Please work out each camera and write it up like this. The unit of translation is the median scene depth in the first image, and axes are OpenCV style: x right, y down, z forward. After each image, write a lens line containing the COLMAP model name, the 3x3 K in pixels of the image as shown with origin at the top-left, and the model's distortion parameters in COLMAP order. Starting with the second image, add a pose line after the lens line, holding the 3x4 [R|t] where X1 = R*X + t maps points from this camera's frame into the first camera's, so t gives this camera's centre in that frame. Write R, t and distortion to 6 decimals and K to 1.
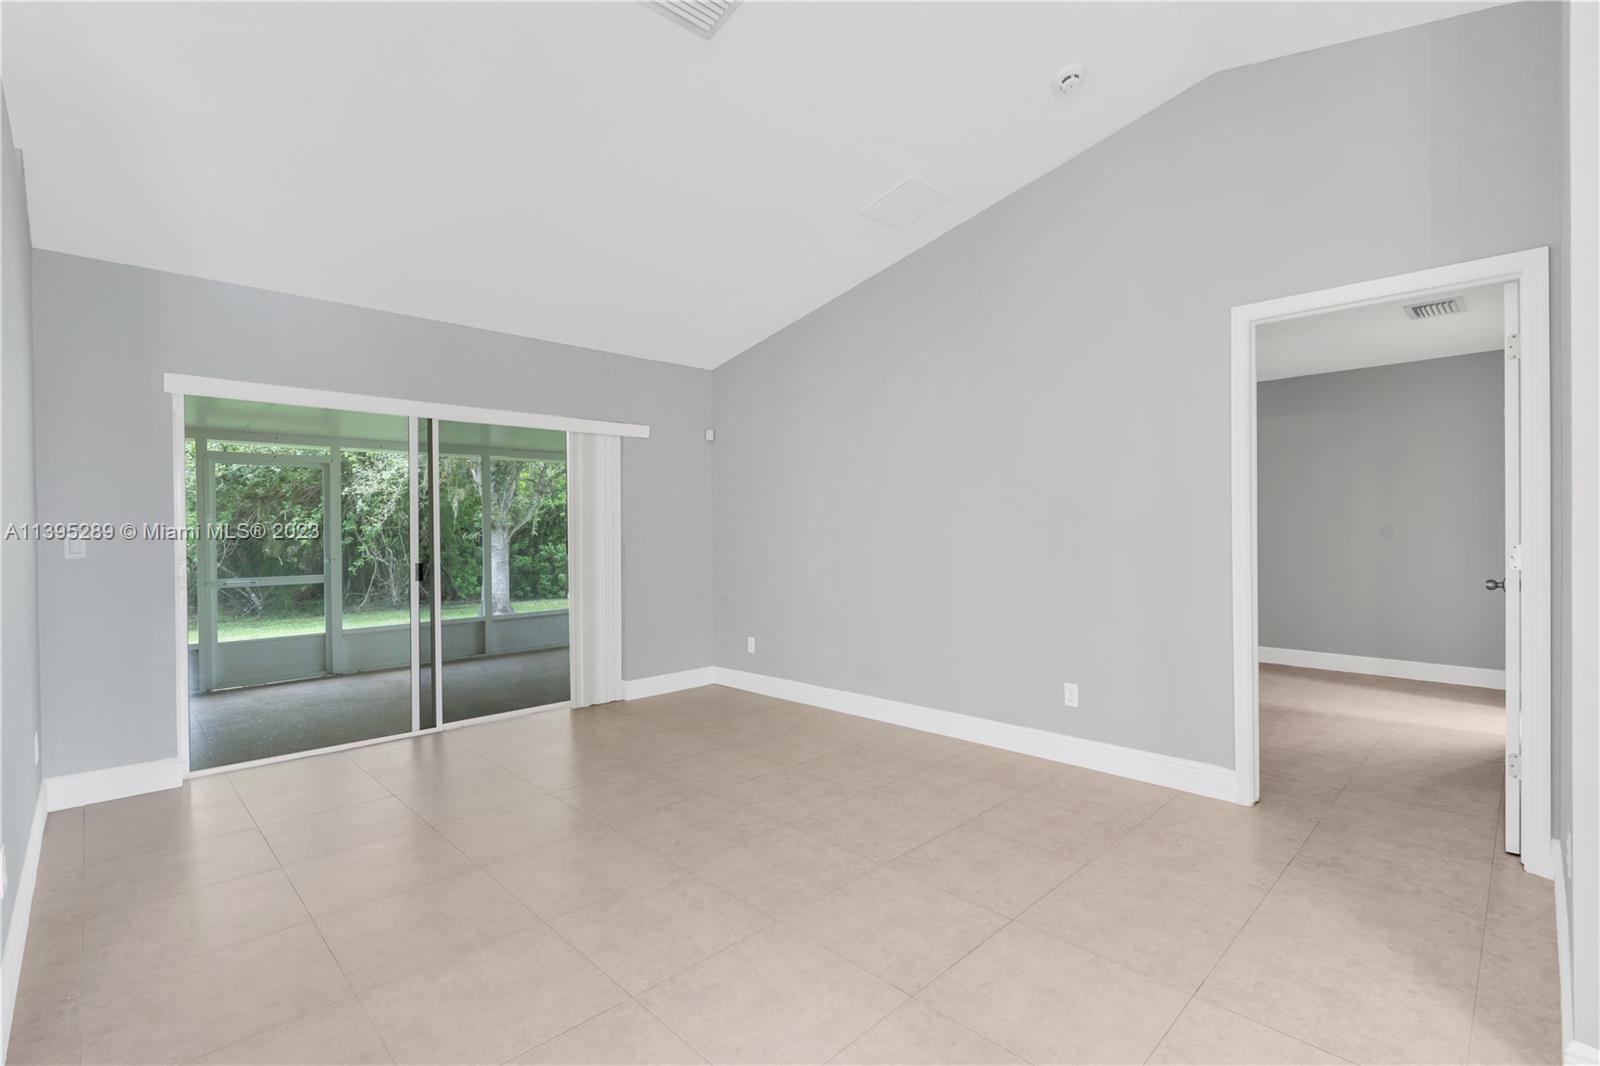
lens RADIAL K [[737.6, 0, 802.9], [0, 737.6, 530.3], [0, 0, 1]] dist [-0.002897, 0.000752]
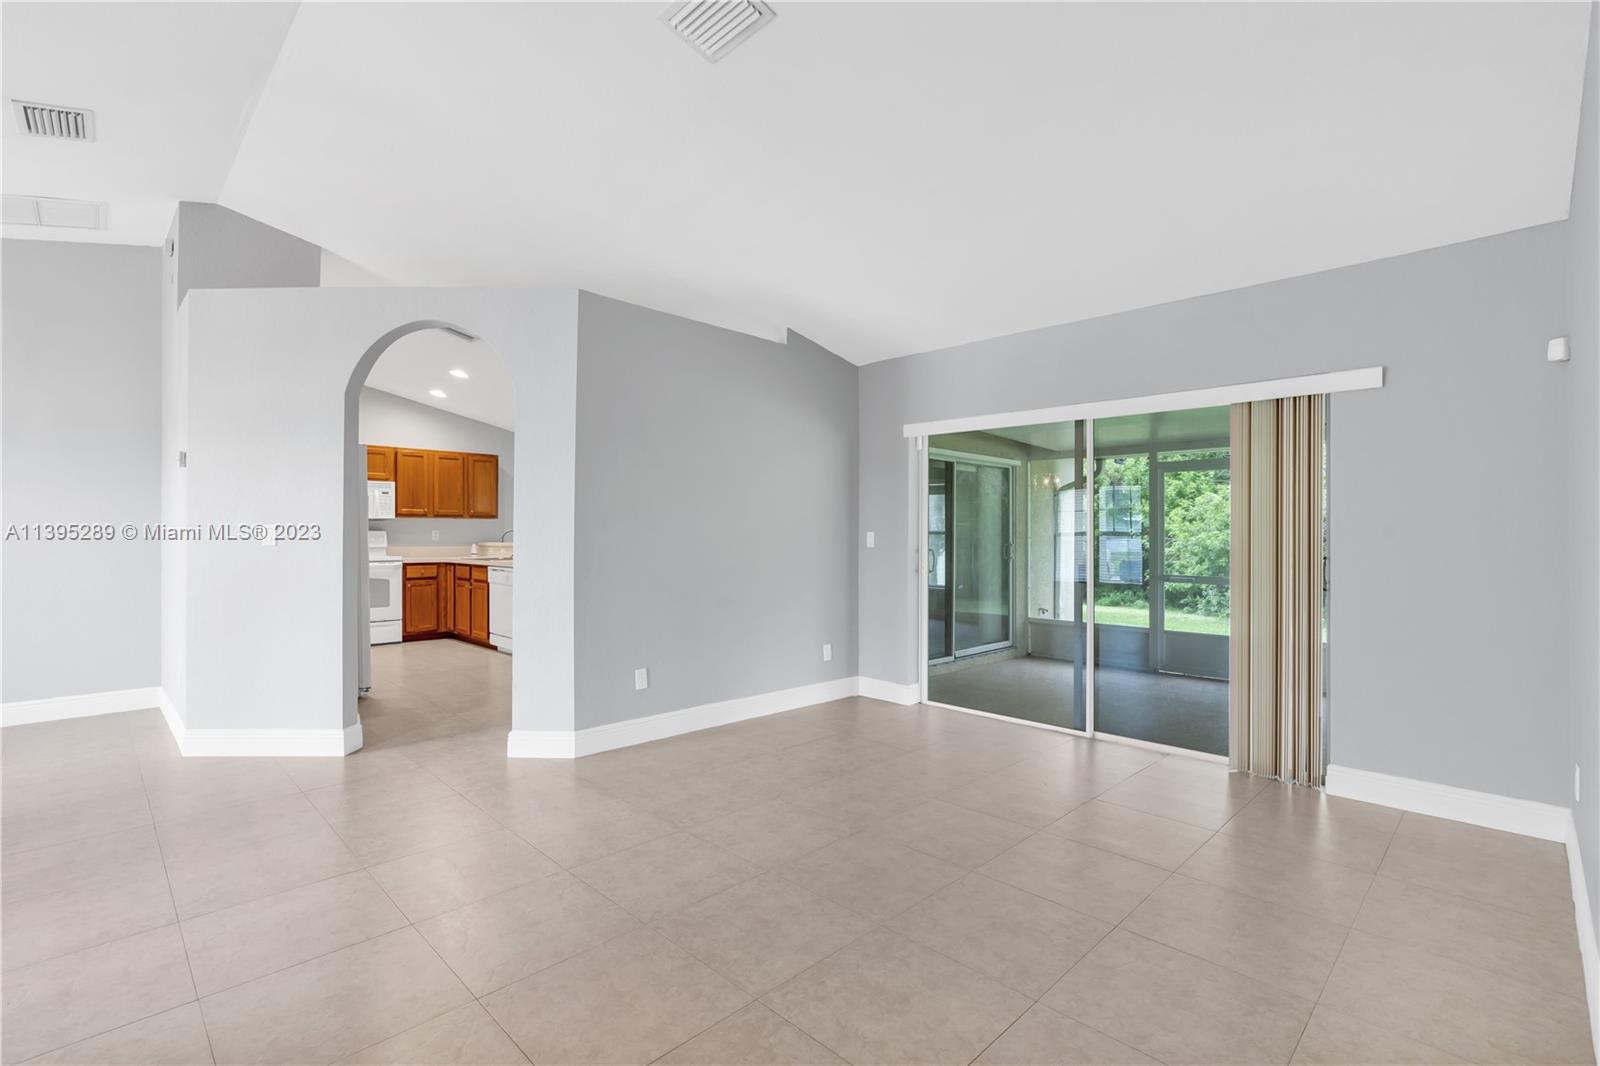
lens RADIAL K [[737.6, 0, 802.9], [0, 737.6, 530.3], [0, 0, 1]] dist [-0.002897, 0.000752]
pose [[-0.010503, 0.005616, -0.999929, 0.492339], [-0.009724, 0.999936, 0.005718, -0.004614], [0.999898, 0.009783, -0.010448, 0.626850]]
